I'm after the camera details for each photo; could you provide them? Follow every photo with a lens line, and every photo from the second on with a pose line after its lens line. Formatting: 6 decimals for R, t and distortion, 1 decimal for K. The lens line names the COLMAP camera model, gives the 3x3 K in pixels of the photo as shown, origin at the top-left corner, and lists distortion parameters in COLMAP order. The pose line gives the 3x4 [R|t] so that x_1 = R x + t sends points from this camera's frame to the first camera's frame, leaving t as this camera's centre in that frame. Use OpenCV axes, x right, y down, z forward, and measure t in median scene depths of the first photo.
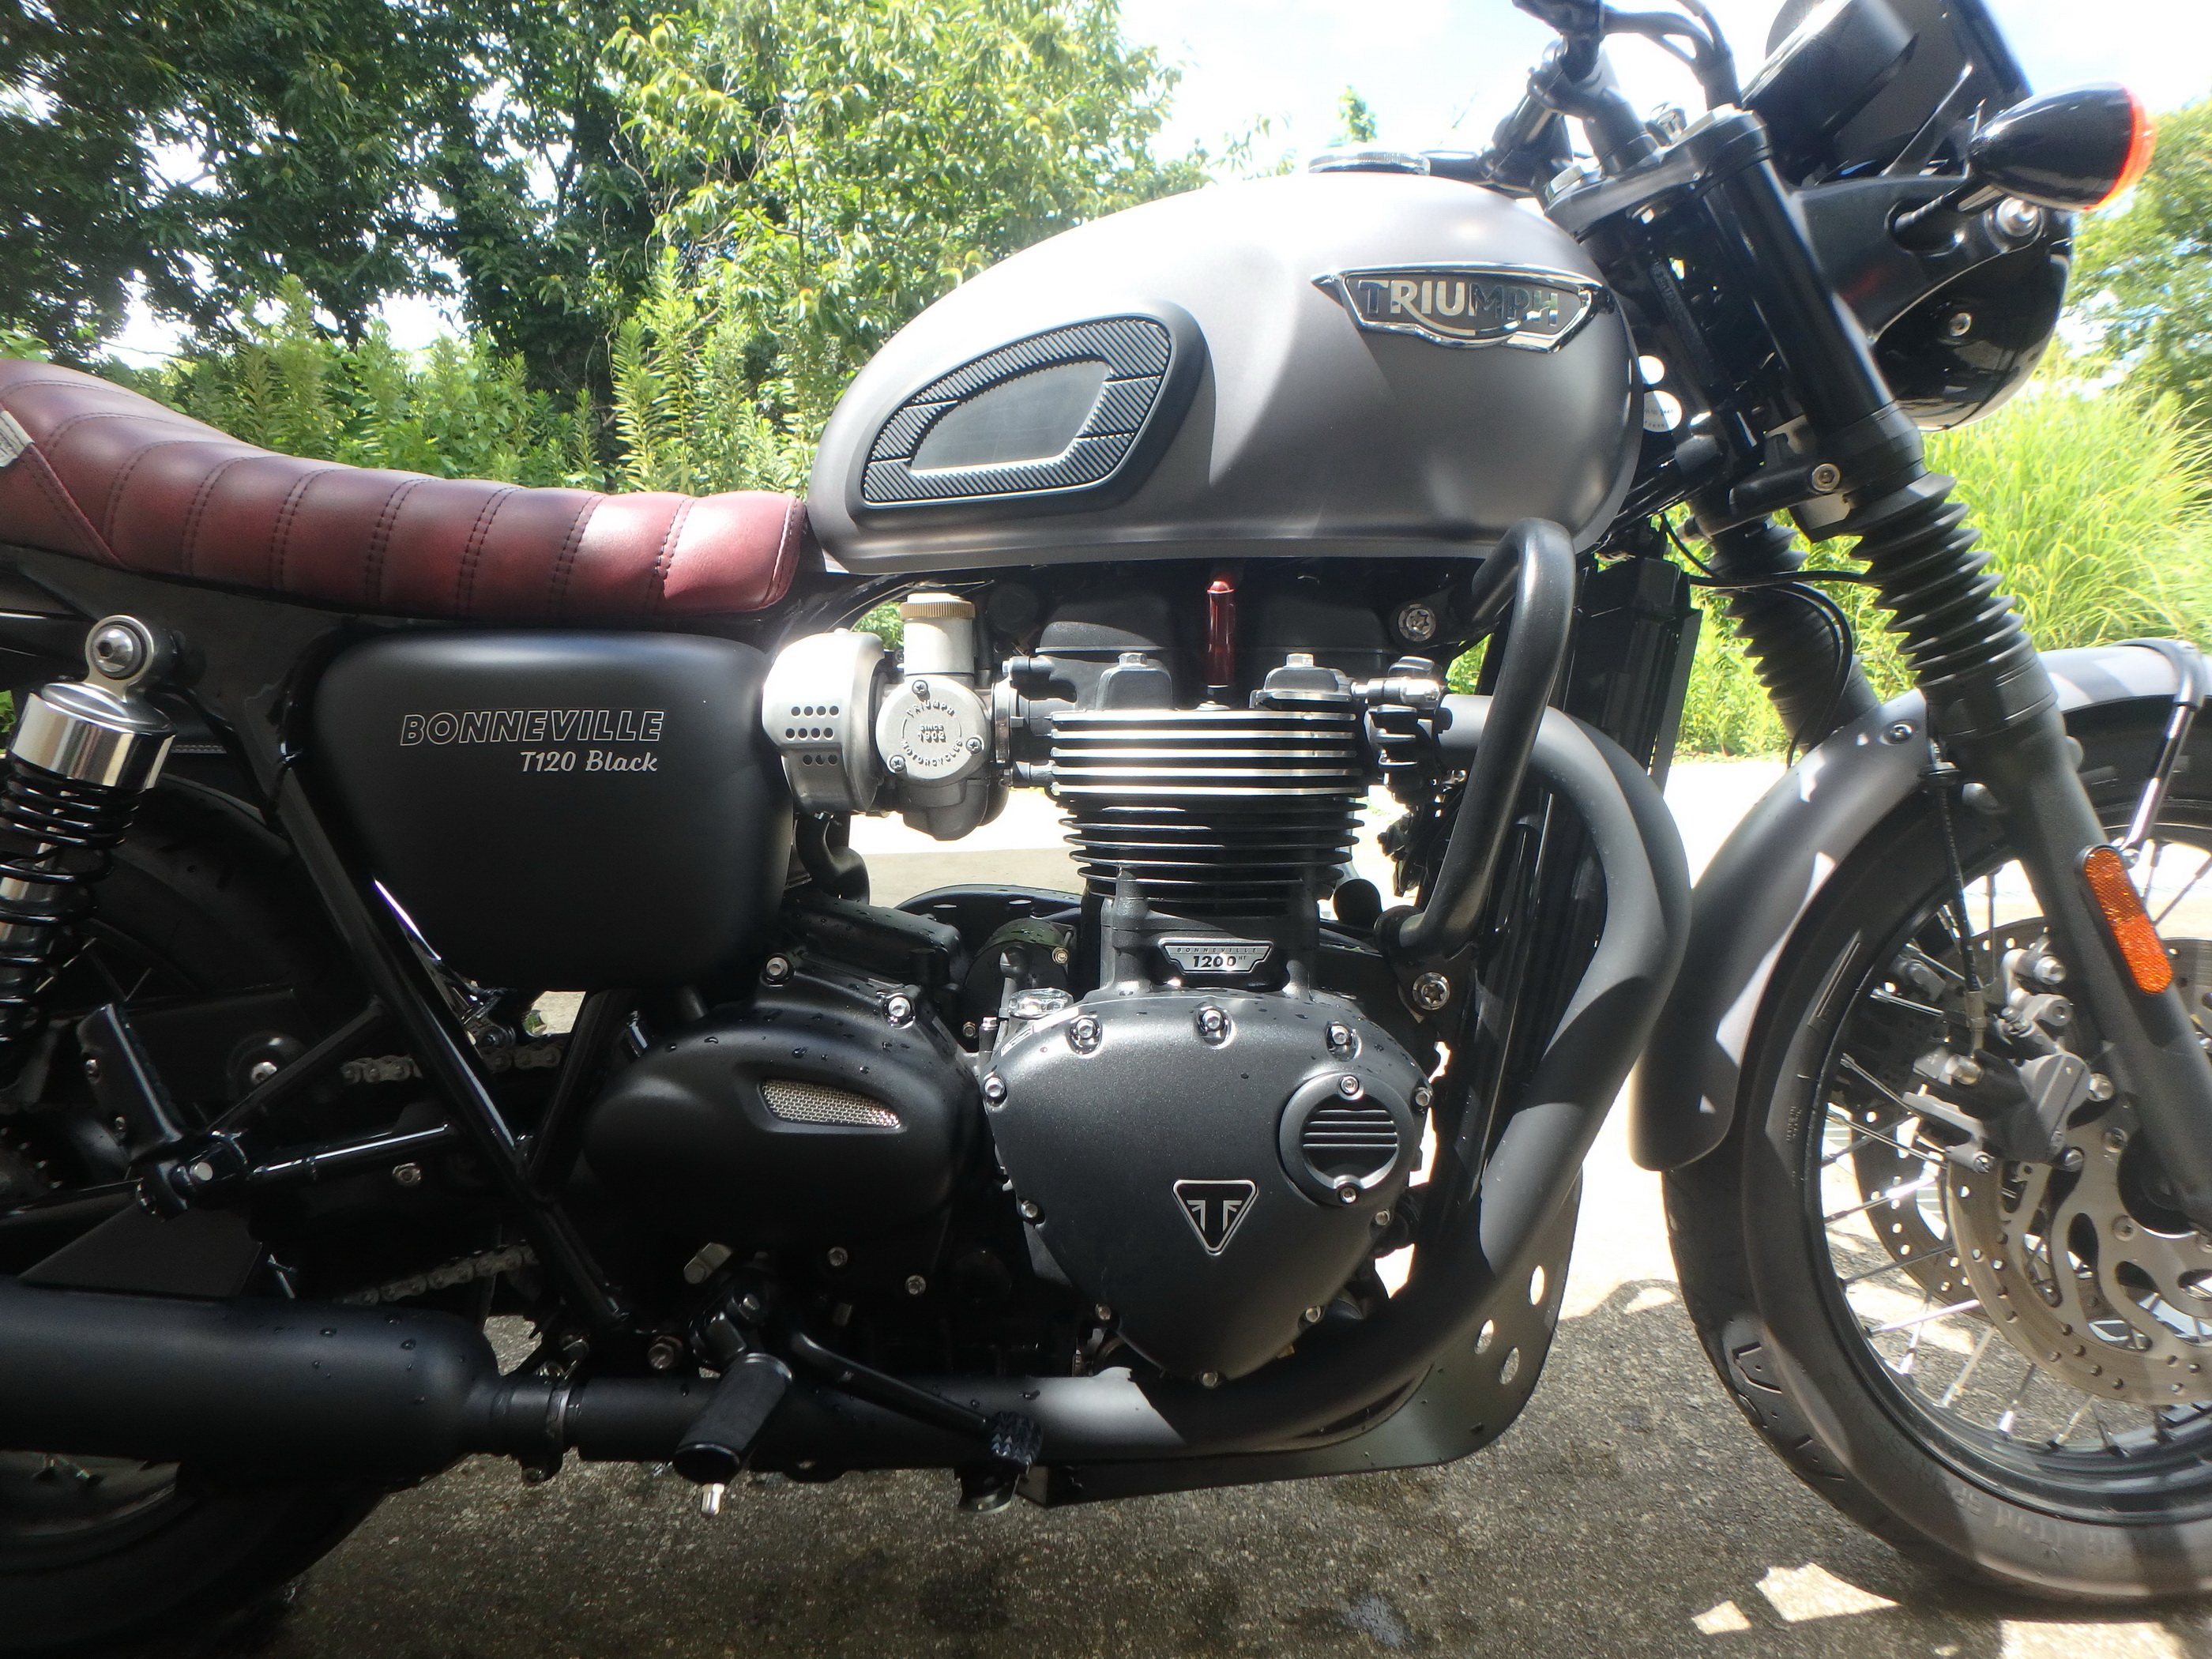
lens RADIAL K [[1352.5, 0, 1106.0], [0, 1352.5, 829.5], [0, 0, 1]] dist [-0.045970, 0.001612]
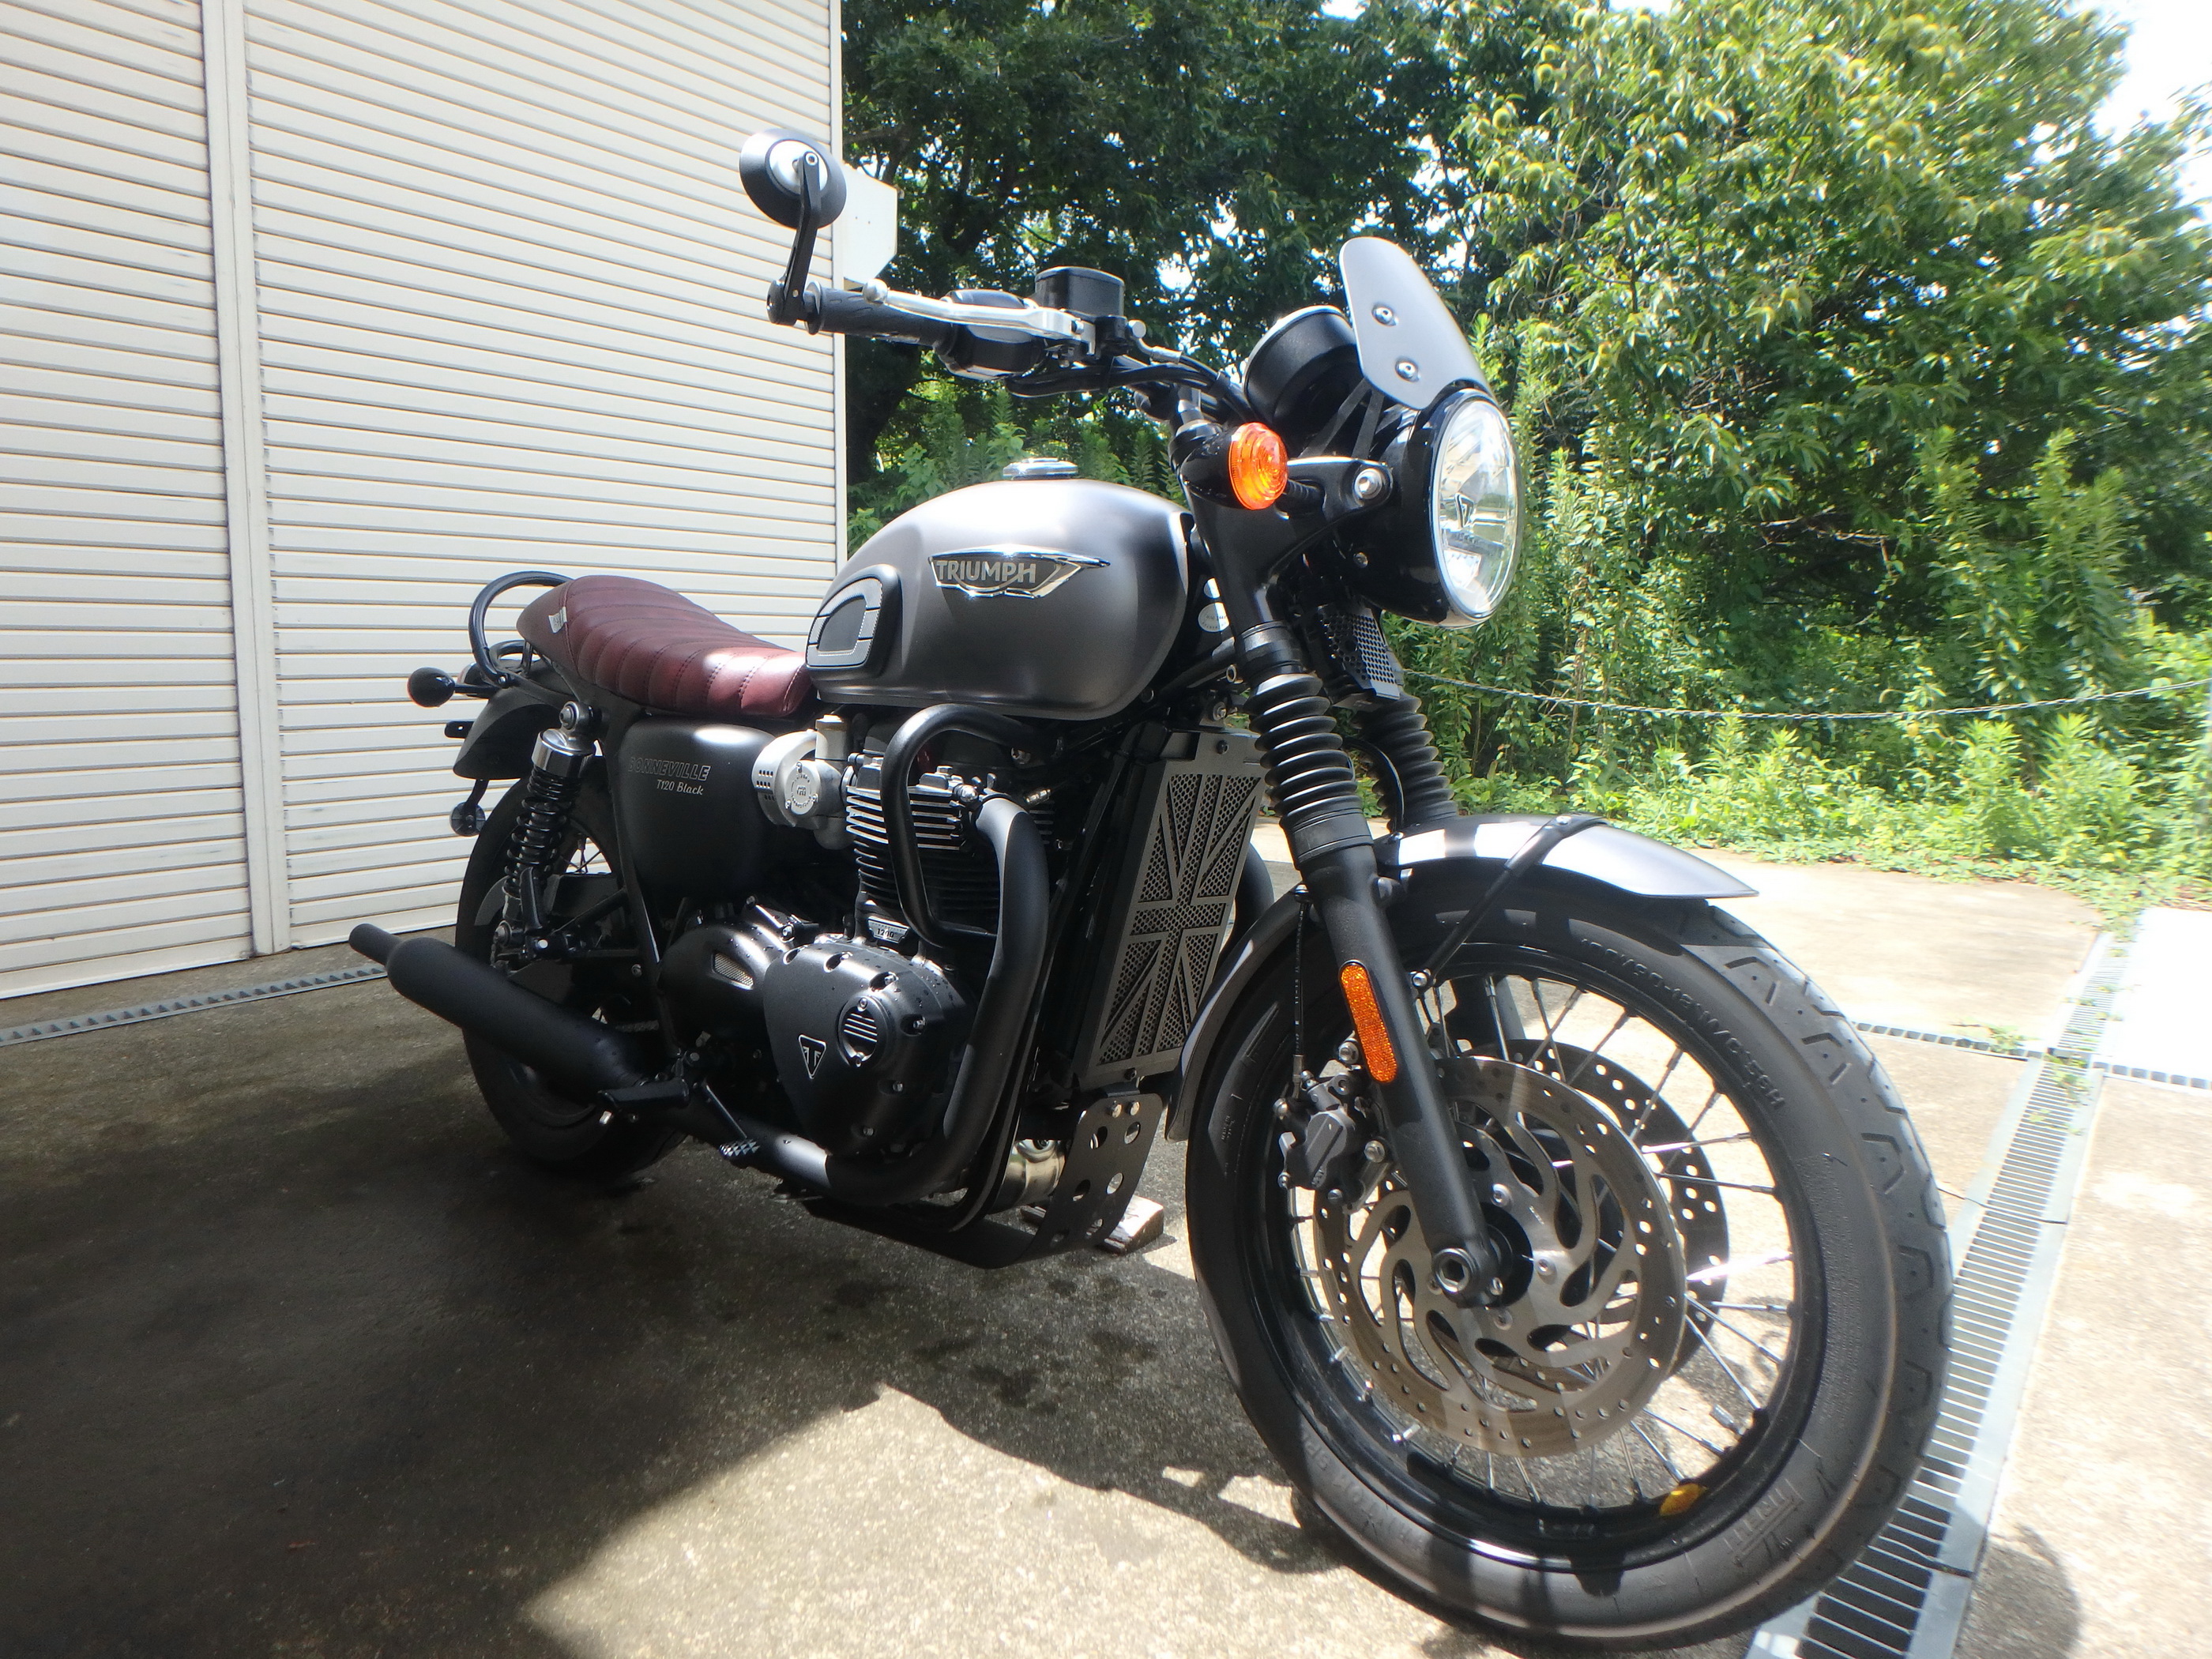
lens RADIAL K [[1366.9, 0, 1100.6], [0, 1366.9, 862.3], [0, 0, 1]] dist [-0.056975, 0.001299]
pose [[0.767324, 0.135417, -0.626799, 0.309180], [-0.128835, 0.990073, 0.056182, -0.029105], [0.628185, 0.037643, 0.777153, -0.049321]]
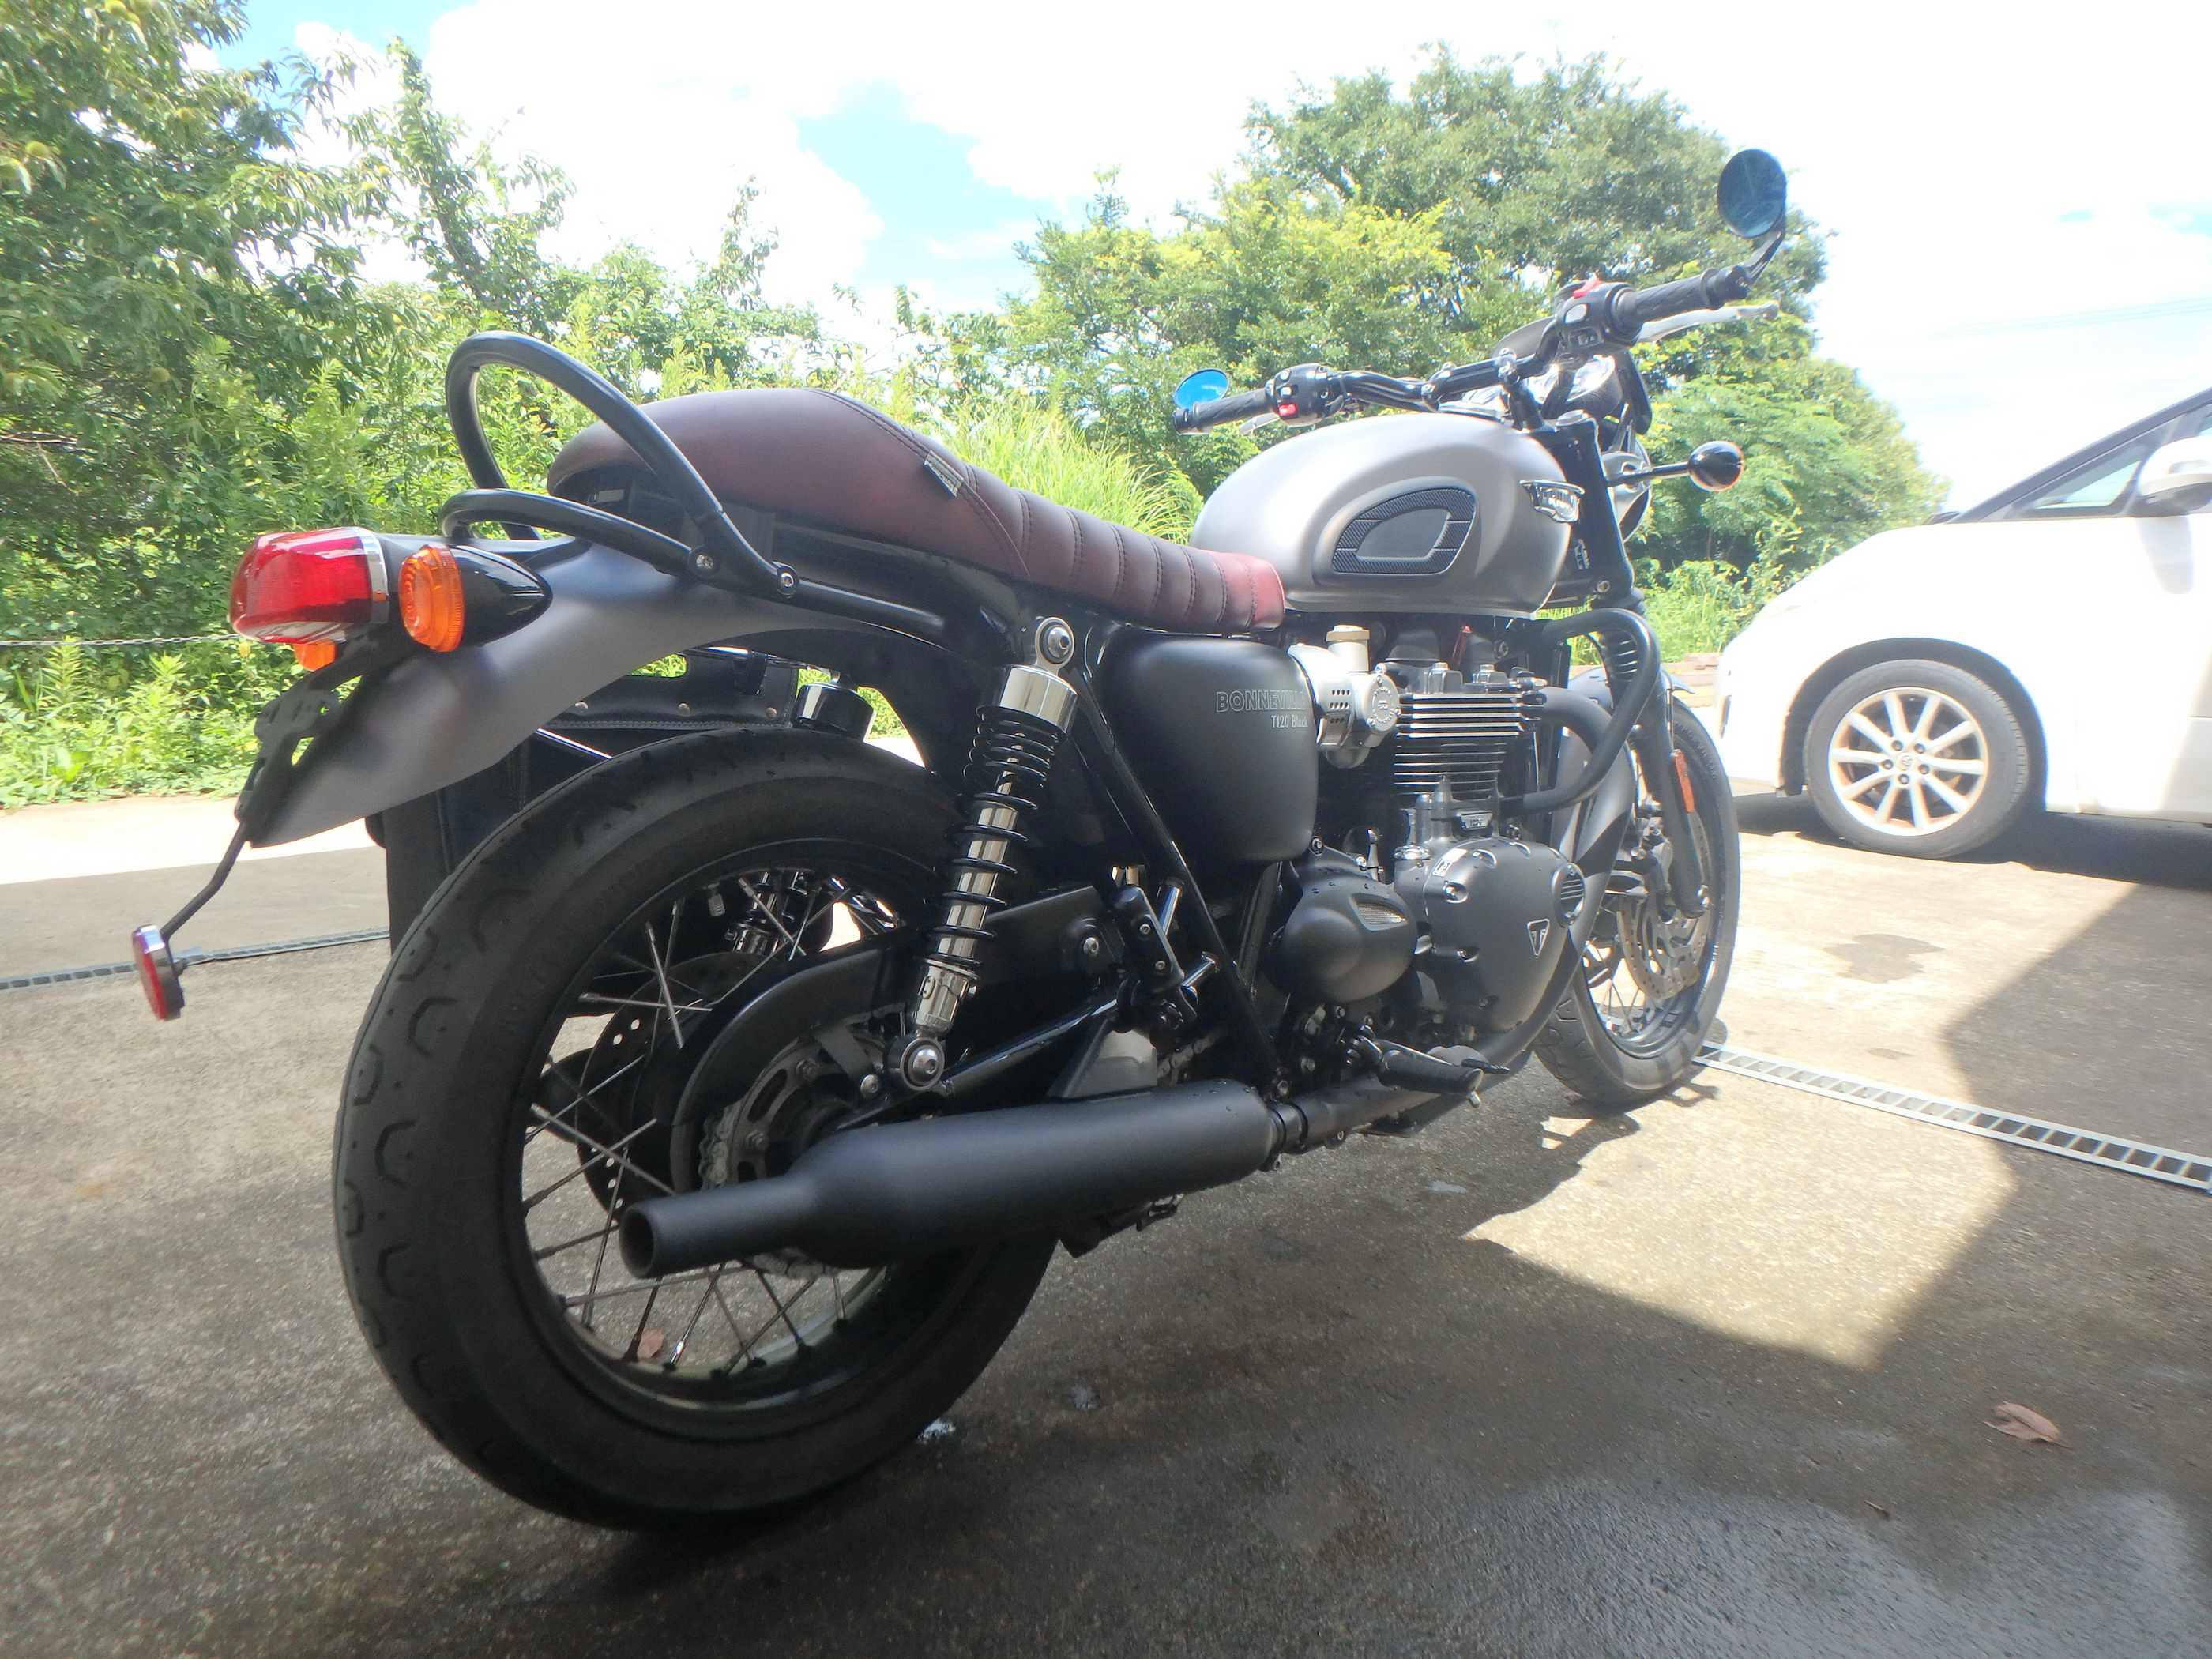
lens RADIAL K [[1352.5, 0, 1106.0], [0, 1352.5, 829.5], [0, 0, 1]] dist [-0.045970, 0.001612]
pose [[0.745757, -0.059962, 0.663514, -0.356876], [0.058059, 0.998002, 0.024935, 0.007665], [-0.663683, 0.019928, 0.747748, -0.024498]]
